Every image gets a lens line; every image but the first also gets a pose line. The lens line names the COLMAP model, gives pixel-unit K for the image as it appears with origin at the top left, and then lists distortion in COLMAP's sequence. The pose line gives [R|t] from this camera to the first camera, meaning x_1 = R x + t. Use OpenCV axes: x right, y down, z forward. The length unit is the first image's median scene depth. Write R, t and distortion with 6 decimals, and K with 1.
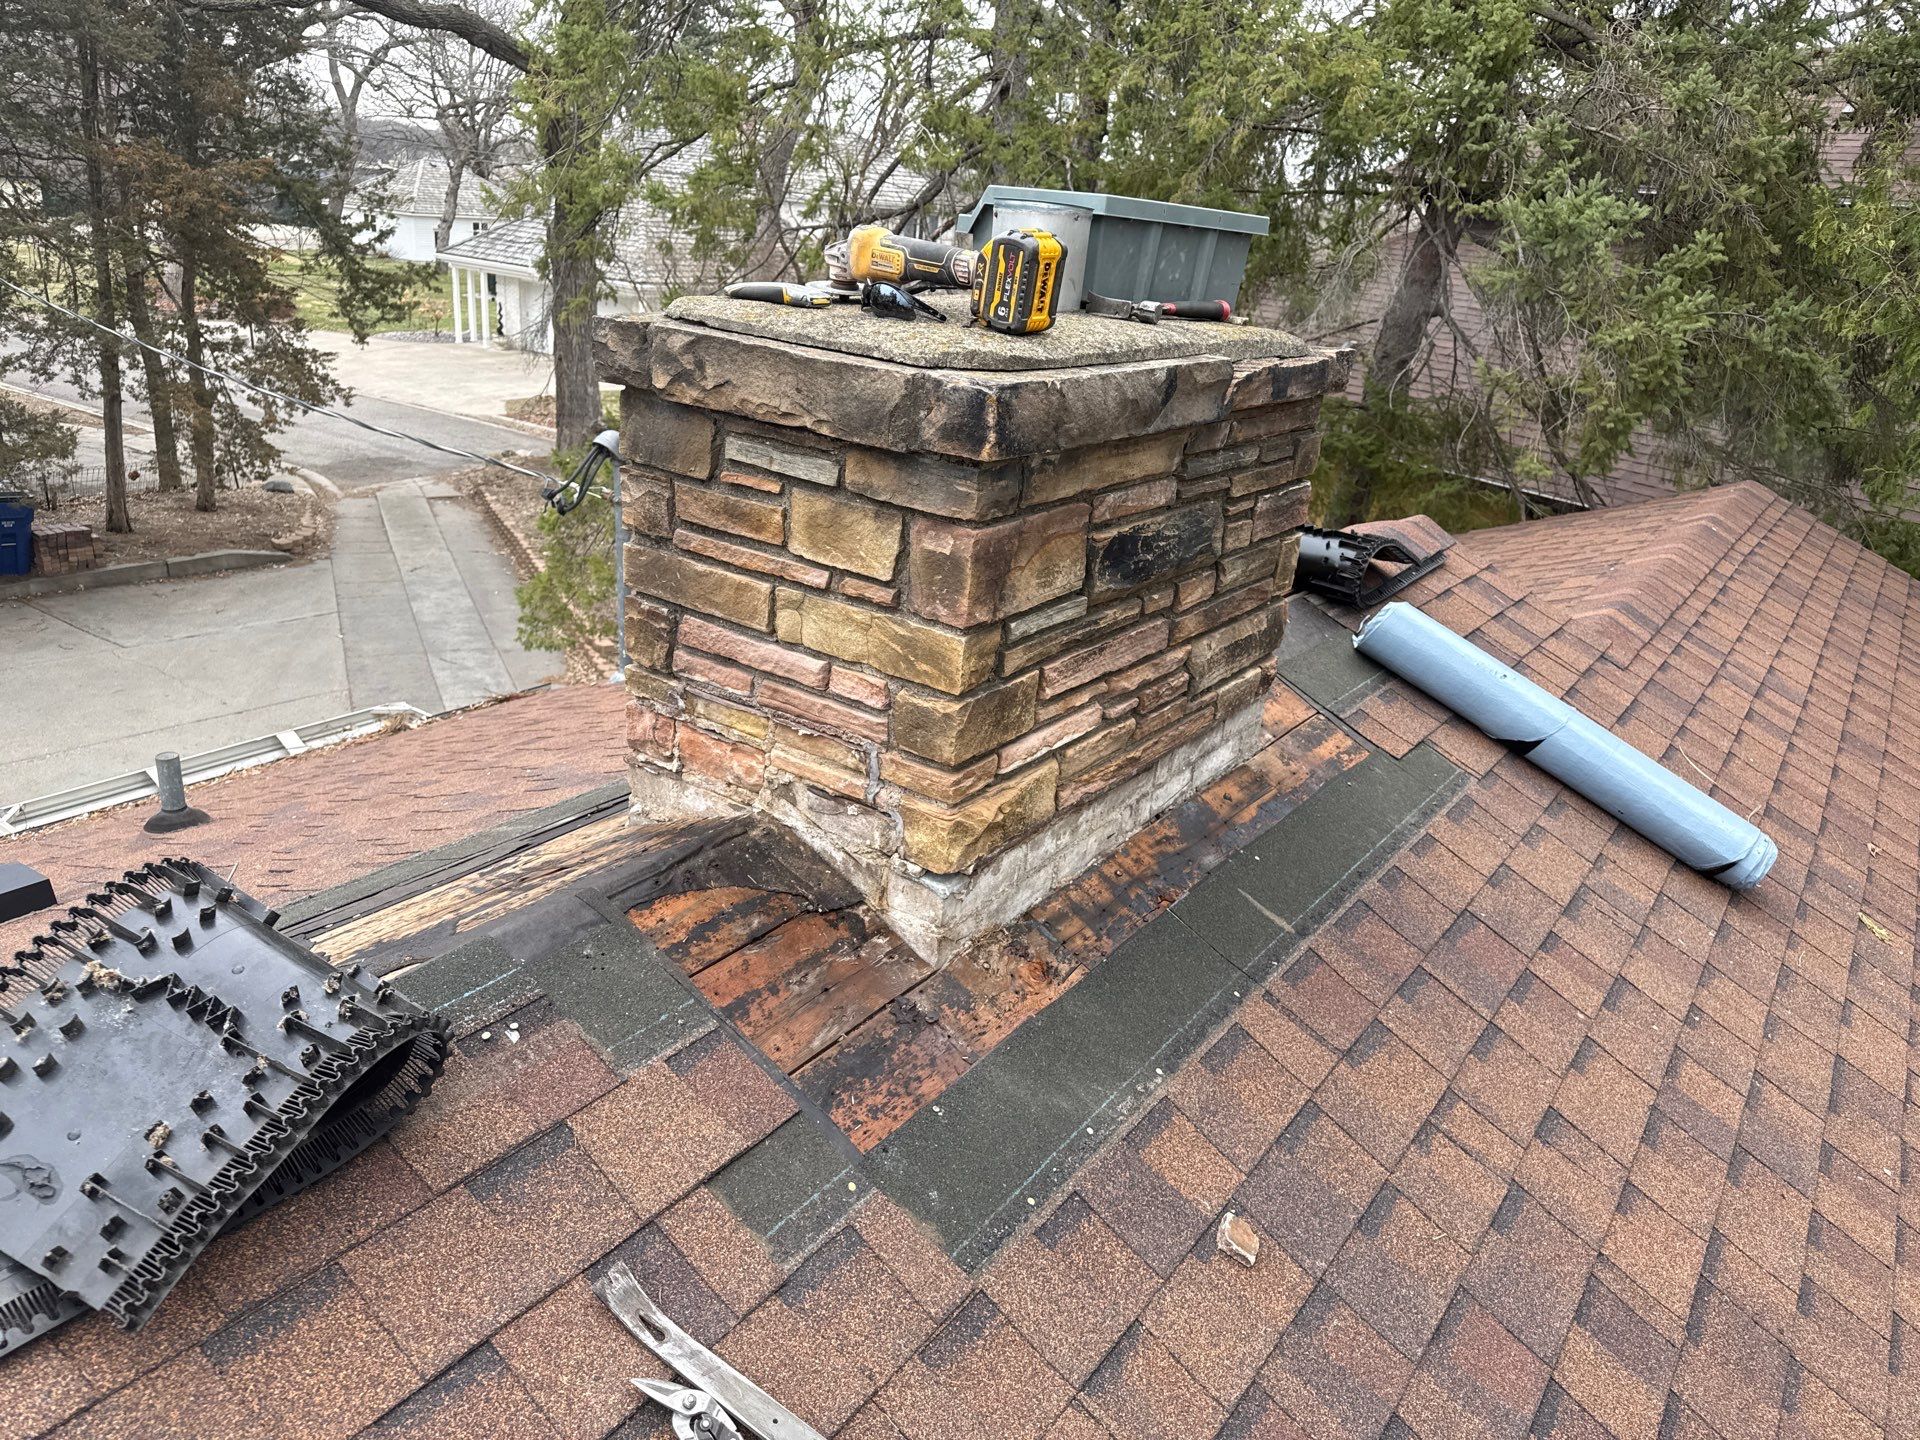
lens RADIAL K [[1448.8, 0, 1005.1], [0, 1448.8, 719.1], [0, 0, 1]] dist [0.220293, -0.353759]
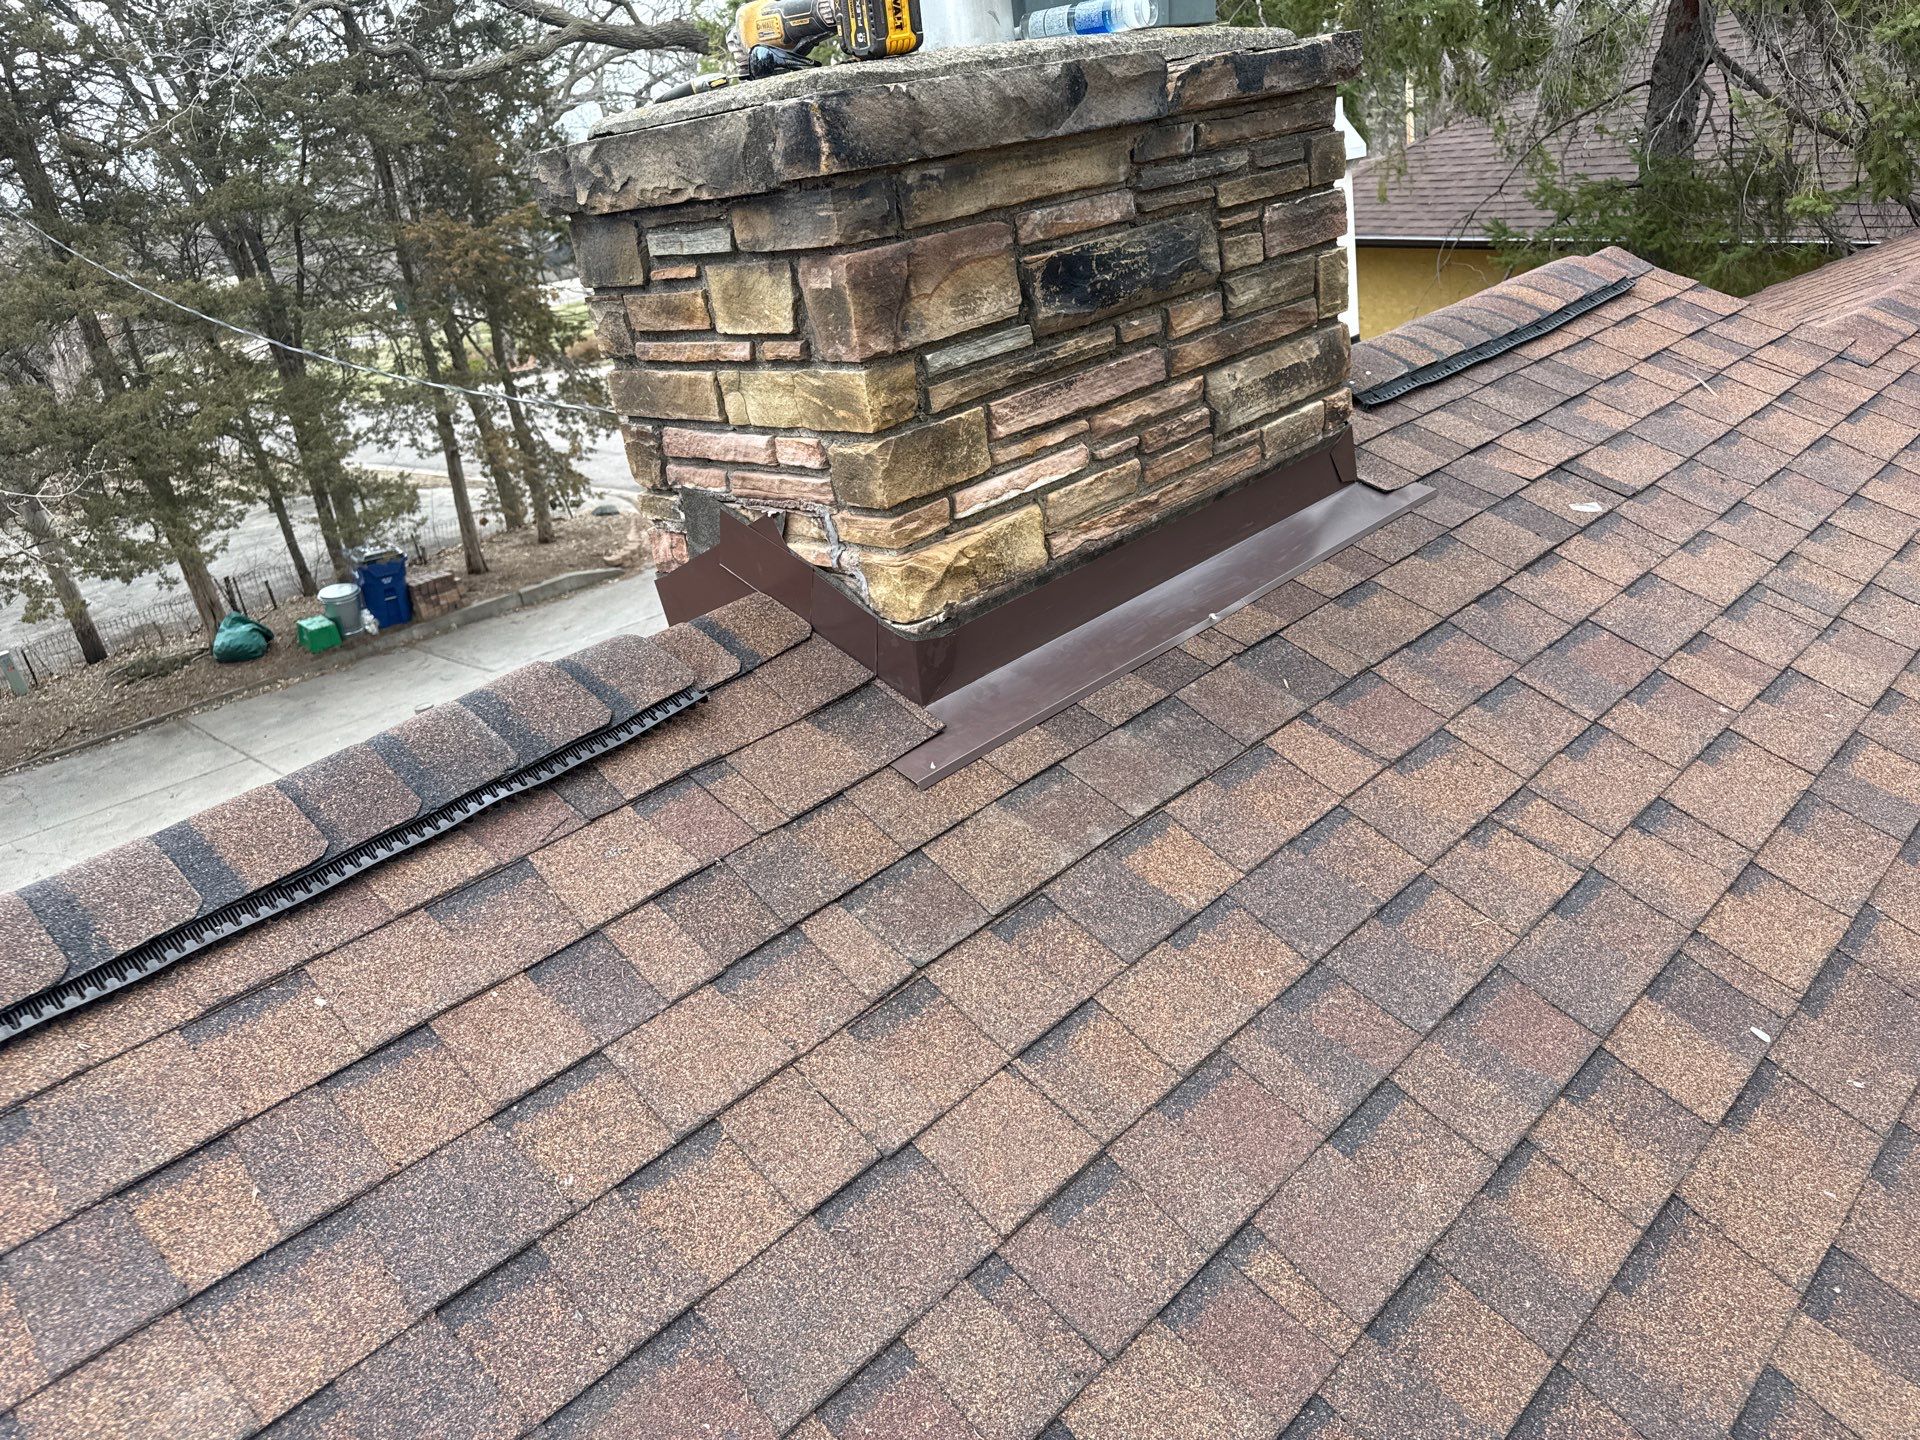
lens RADIAL K [[1494.2, 0, 960.0], [0, 1494.2, 720.0], [0, 0, 1]] dist [0.129506, -0.244074]
pose [[0.954172, -0.142814, -0.262983, 0.240295], [0.152299, 0.988206, 0.015929, 0.153781], [0.257606, -0.055251, 0.964669, 0.010907]]
